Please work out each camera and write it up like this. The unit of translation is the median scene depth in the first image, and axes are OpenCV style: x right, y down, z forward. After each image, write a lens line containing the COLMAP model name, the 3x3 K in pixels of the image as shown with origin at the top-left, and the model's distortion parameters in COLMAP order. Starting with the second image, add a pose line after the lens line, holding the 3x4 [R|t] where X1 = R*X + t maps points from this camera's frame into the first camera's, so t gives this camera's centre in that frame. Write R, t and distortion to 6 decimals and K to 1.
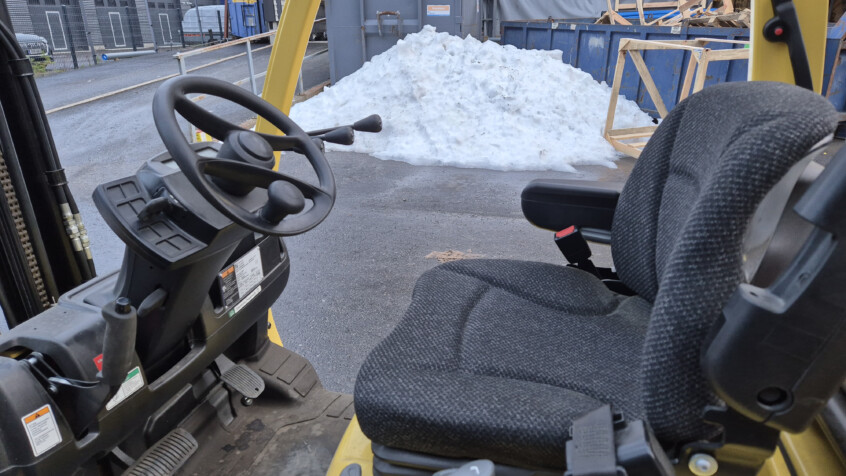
lens RADIAL K [[583.6, 0, 437.5], [0, 583.6, 233.0], [0, 0, 1]] dist [0.039044, -0.023505]
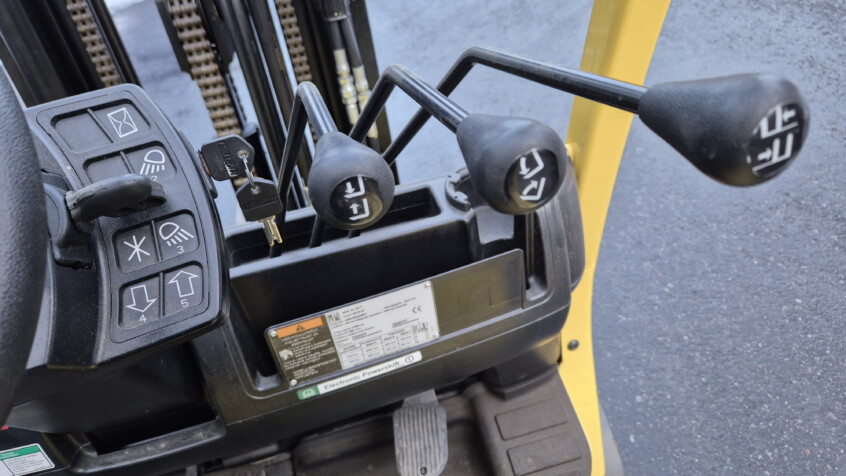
lens RADIAL K [[583.6, 0, 439.3], [0, 583.6, 233.2], [0, 0, 1]] dist [0.039044, -0.023505]
pose [[0.479669, 0.503921, -0.718318, -0.006241], [-0.179573, 0.857693, 0.481784, -0.218493], [0.858878, -0.102107, 0.501900, 0.780848]]
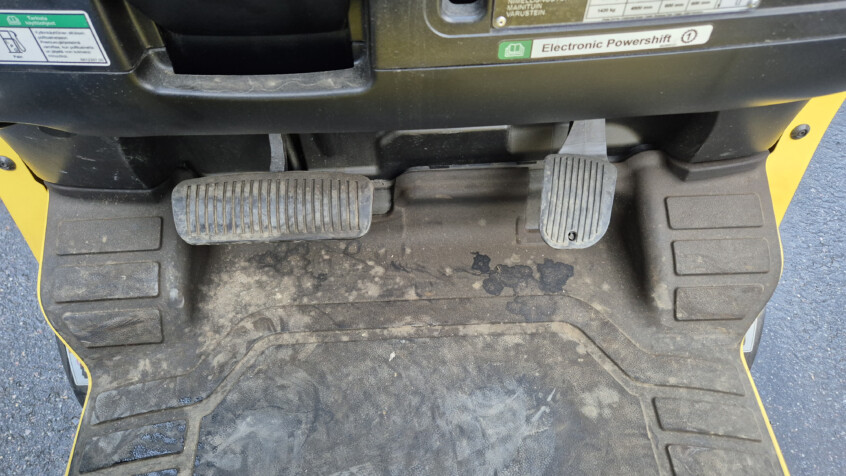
lens RADIAL K [[561.0, 0, 424.6], [0, 561.0, 232.2], [0, 0, 1]] dist [0.047063, -0.014102]
pose [[0.283386, 0.790296, -0.543254, -0.120456], [-0.311990, 0.611635, 0.727025, -0.001948], [0.906838, -0.036539, 0.419893, 0.757337]]
